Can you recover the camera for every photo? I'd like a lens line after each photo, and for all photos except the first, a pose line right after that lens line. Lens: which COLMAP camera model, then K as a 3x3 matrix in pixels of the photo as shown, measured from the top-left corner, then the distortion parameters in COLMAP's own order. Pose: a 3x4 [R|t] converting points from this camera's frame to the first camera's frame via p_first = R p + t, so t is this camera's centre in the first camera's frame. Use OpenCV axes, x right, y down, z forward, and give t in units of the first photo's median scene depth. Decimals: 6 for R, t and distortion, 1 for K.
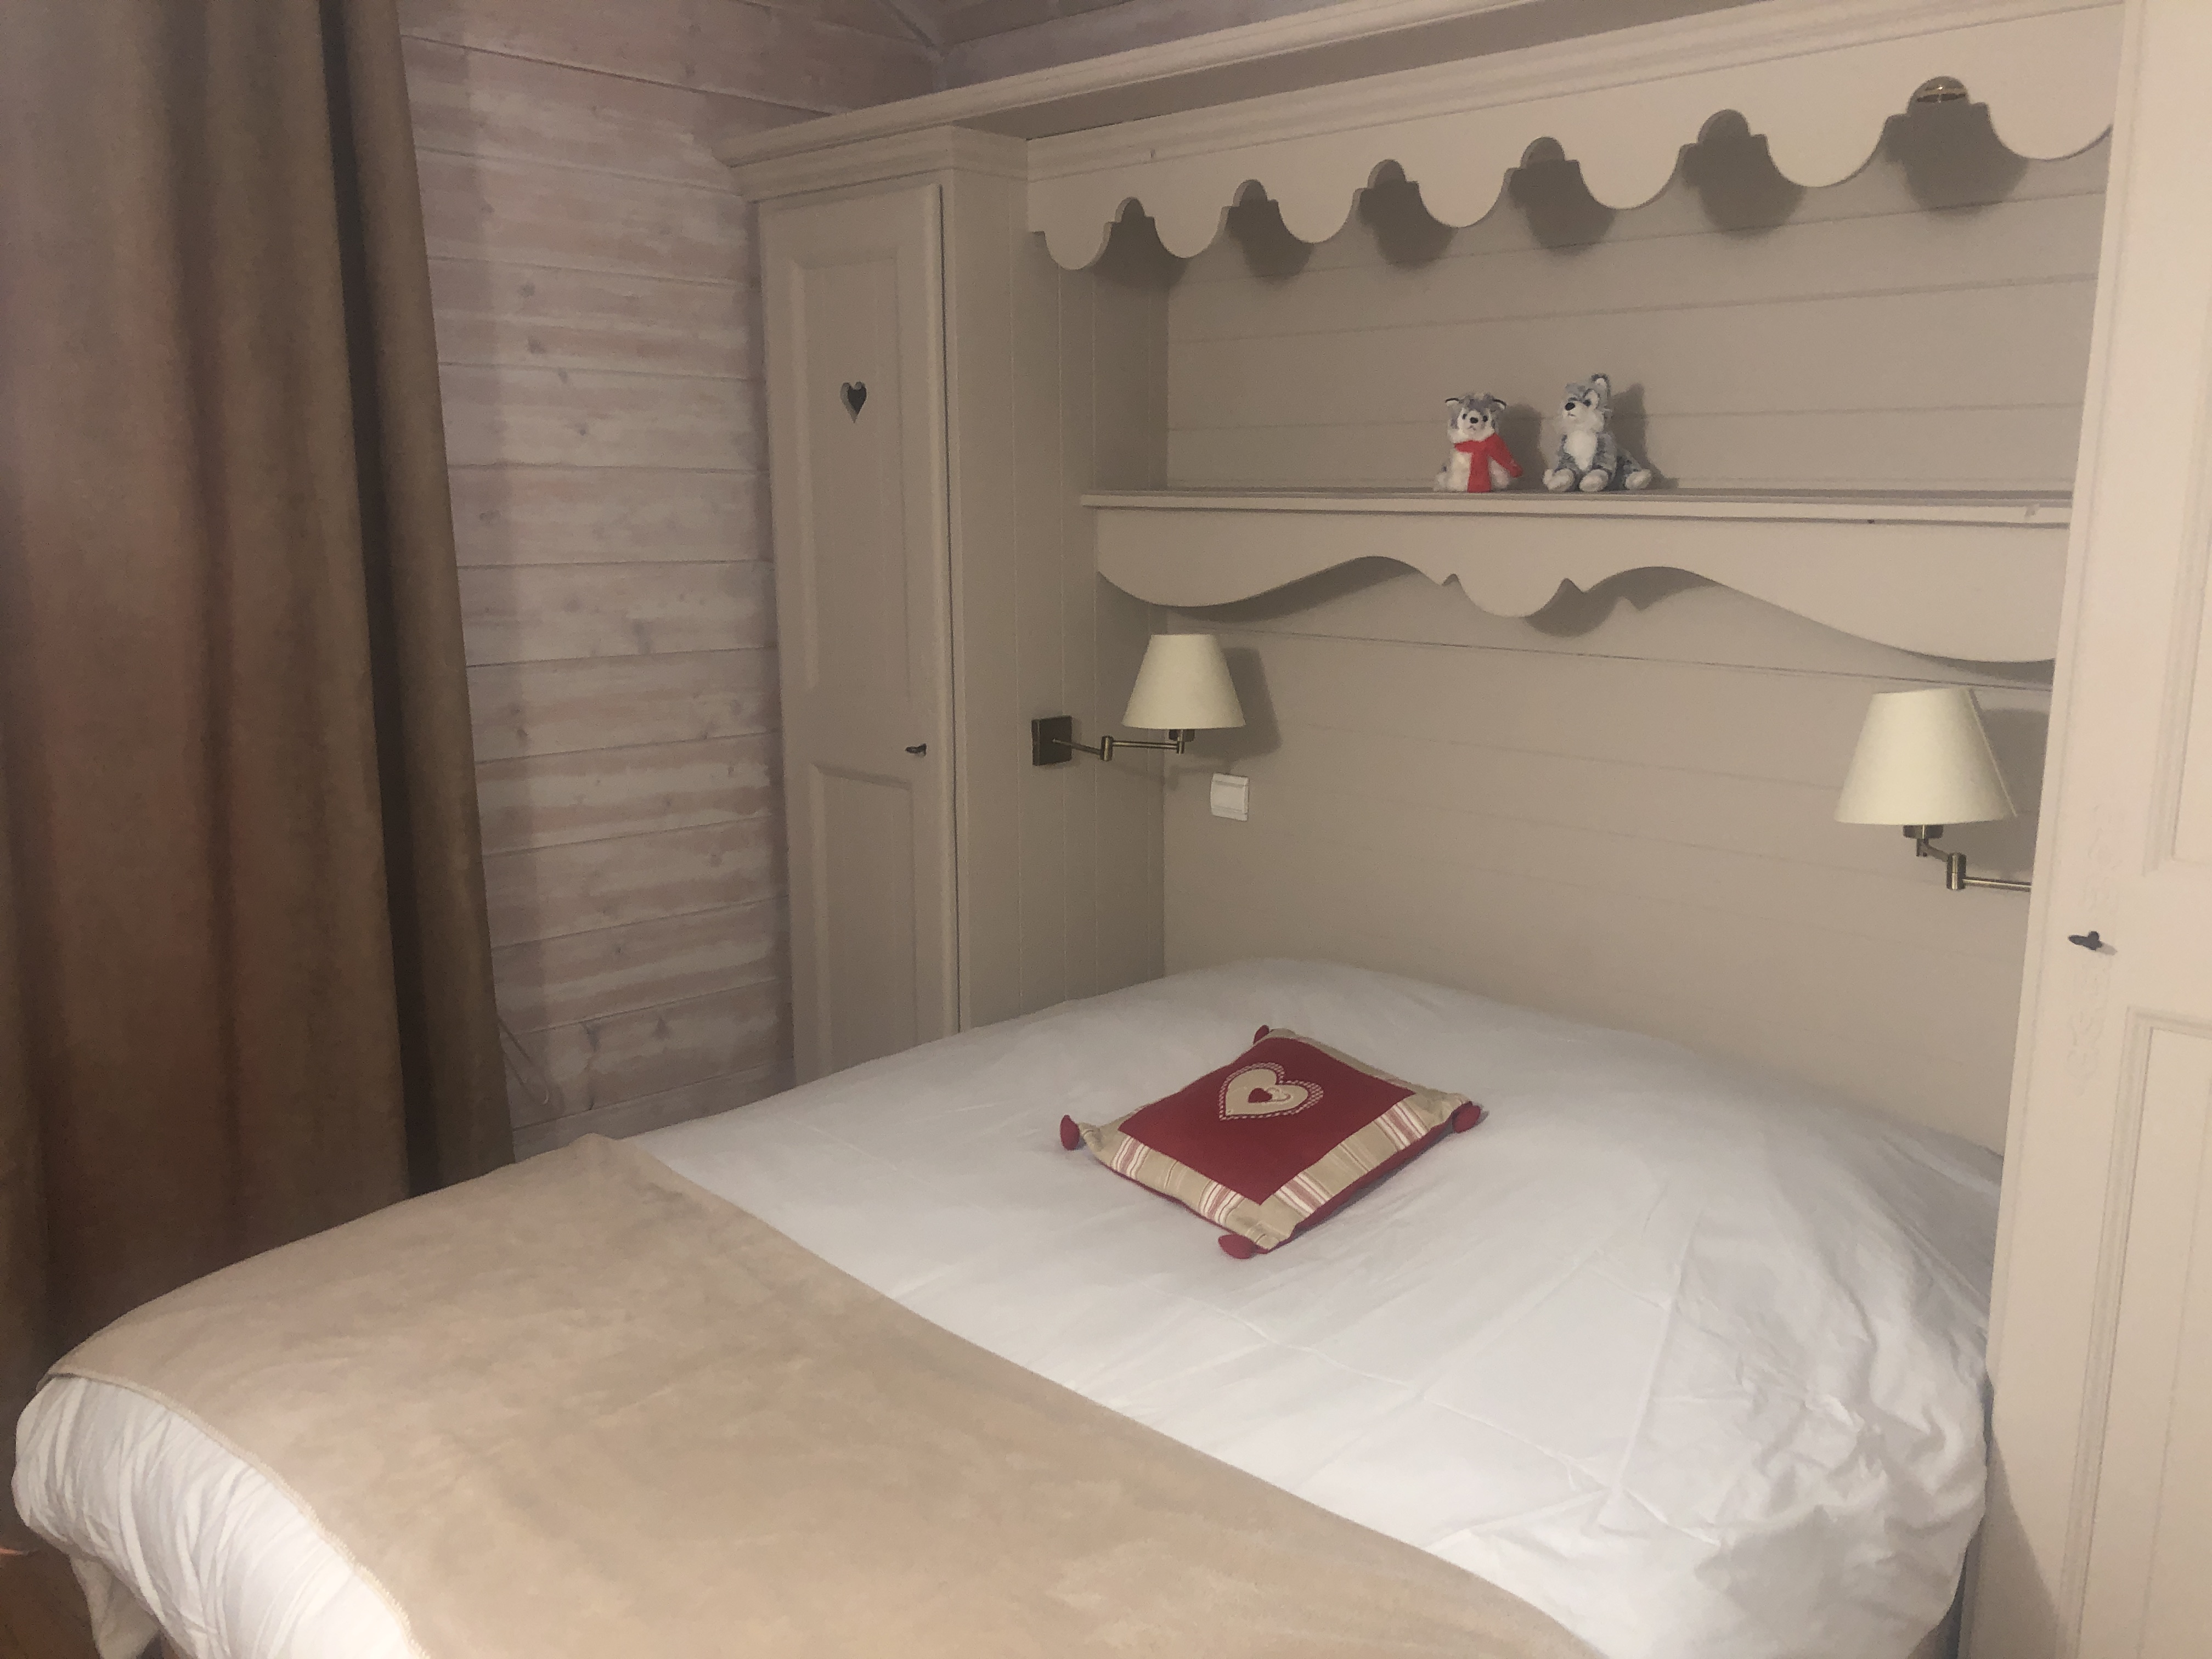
lens RADIAL K [[1844.1, 0, 1106.0], [0, 1844.1, 829.5], [0, 0, 1]] dist [0.091458, 0.000294]
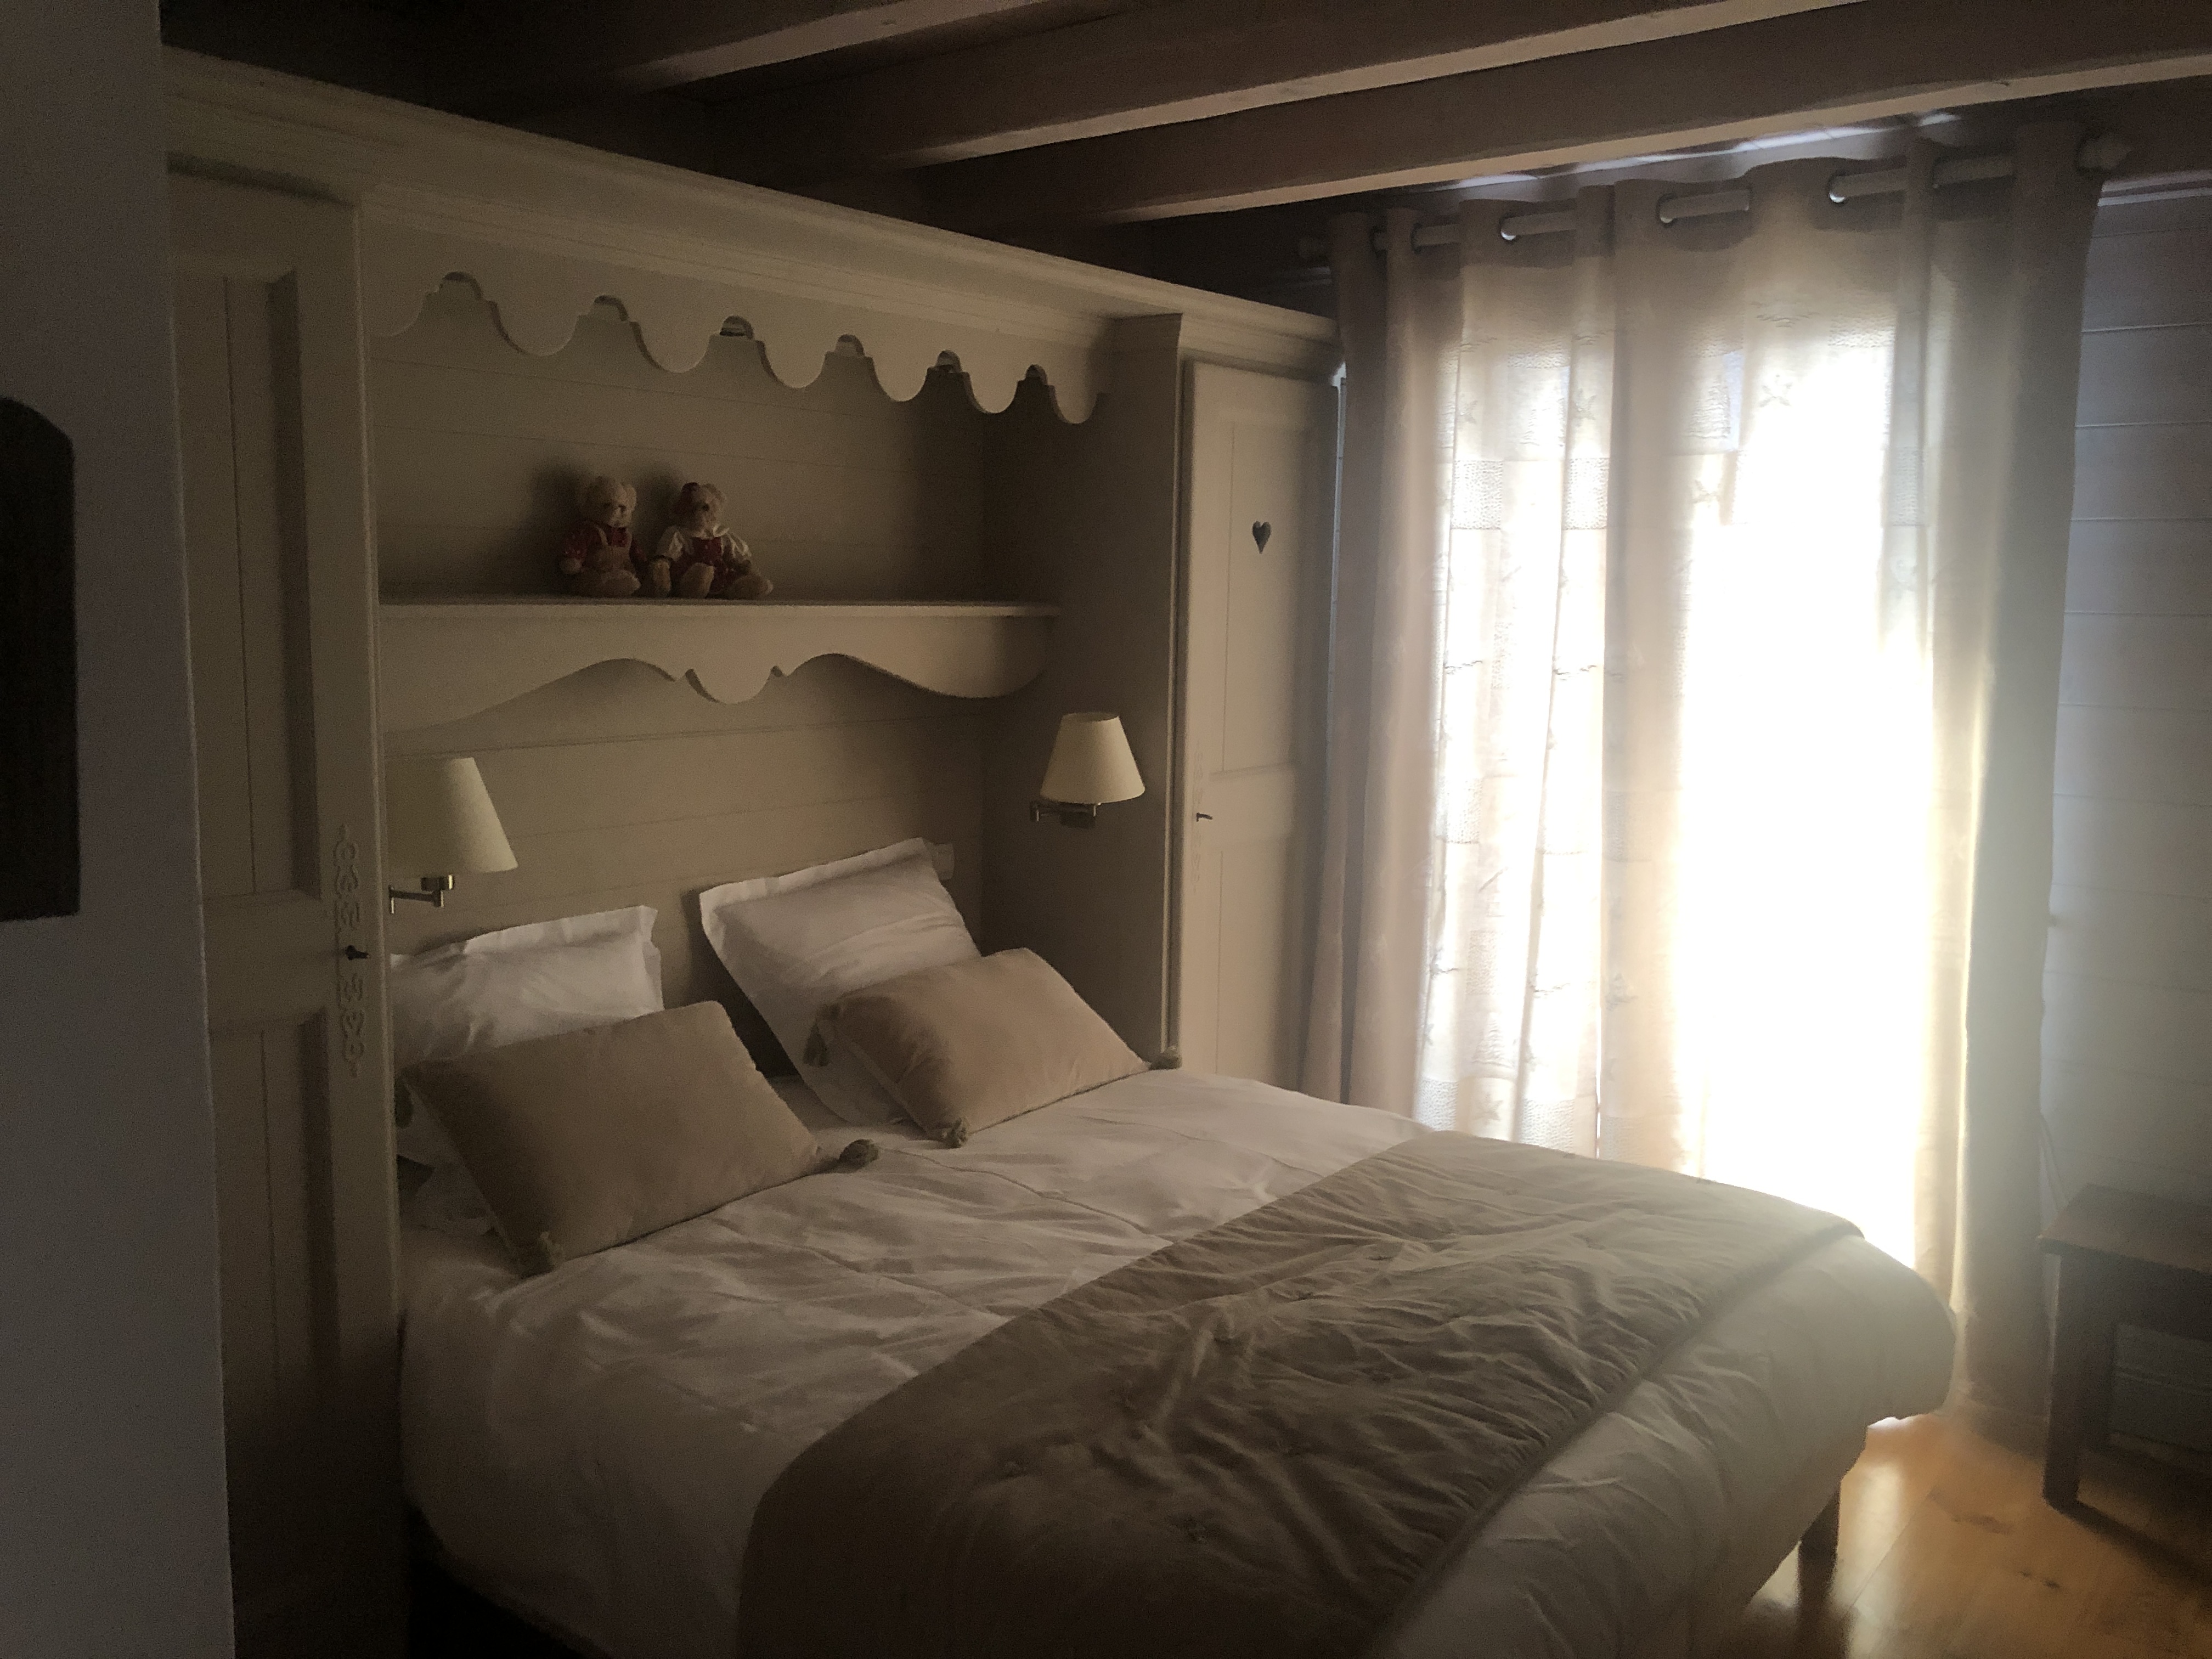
lens RADIAL K [[1826.5, 0, 1106.0], [0, 1826.5, 829.5], [0, 0, 1]] dist [-0.002295, -0.004193]
pose [[-0.115648, -0.134617, 0.984126, -1.124386], [0.169993, 0.973474, 0.153136, -0.203663], [-0.978636, 0.185004, -0.089696, 1.036729]]
